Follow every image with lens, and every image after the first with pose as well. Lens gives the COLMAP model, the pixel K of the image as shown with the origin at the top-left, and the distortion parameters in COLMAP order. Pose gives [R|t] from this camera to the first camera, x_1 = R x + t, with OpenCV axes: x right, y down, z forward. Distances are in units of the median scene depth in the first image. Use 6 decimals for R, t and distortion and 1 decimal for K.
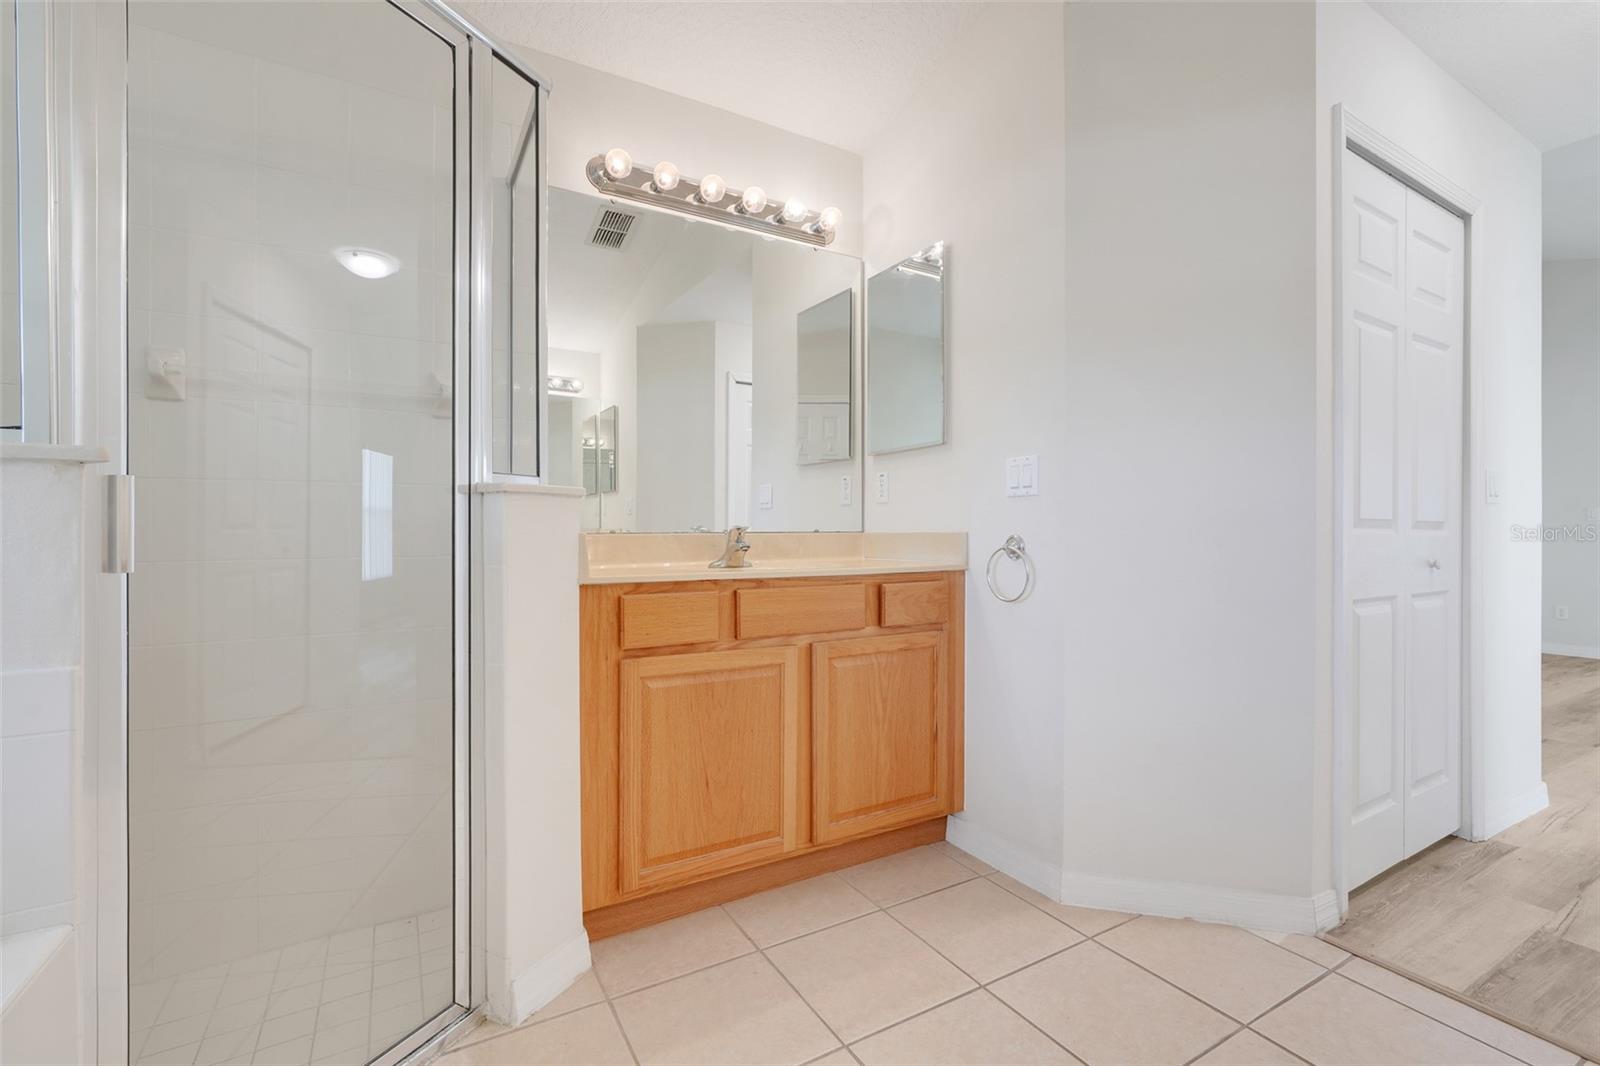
lens RADIAL K [[705.4, 0, 798.7], [0, 705.4, 530.7], [0, 0, 1]] dist [-0.005358, 0.000581]
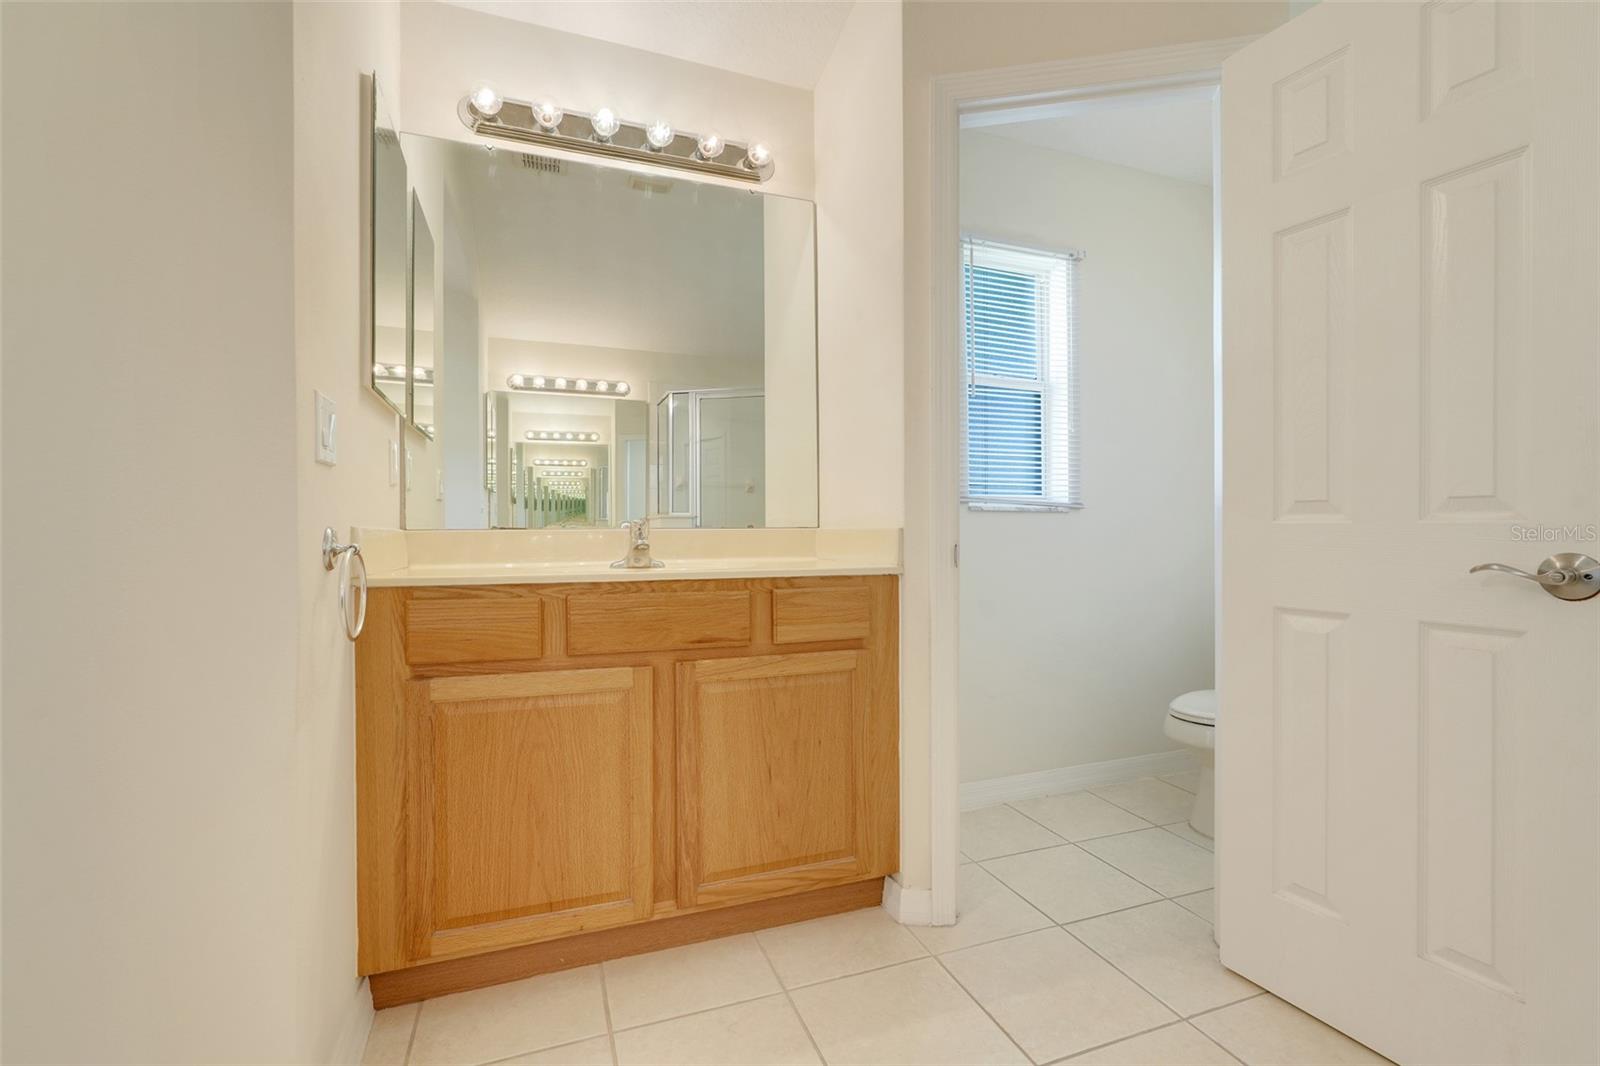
lens RADIAL K [[740.8, 0, 818.7], [0, 740.8, 532.1], [0, 0, 1]] dist [-0.010314, 0.000126]
pose [[0.988908, 0.000456, -0.148531, 0.261405], [0.001016, 0.999951, 0.009828, 0.000392], [0.148529, -0.009870, 0.988859, 0.152904]]
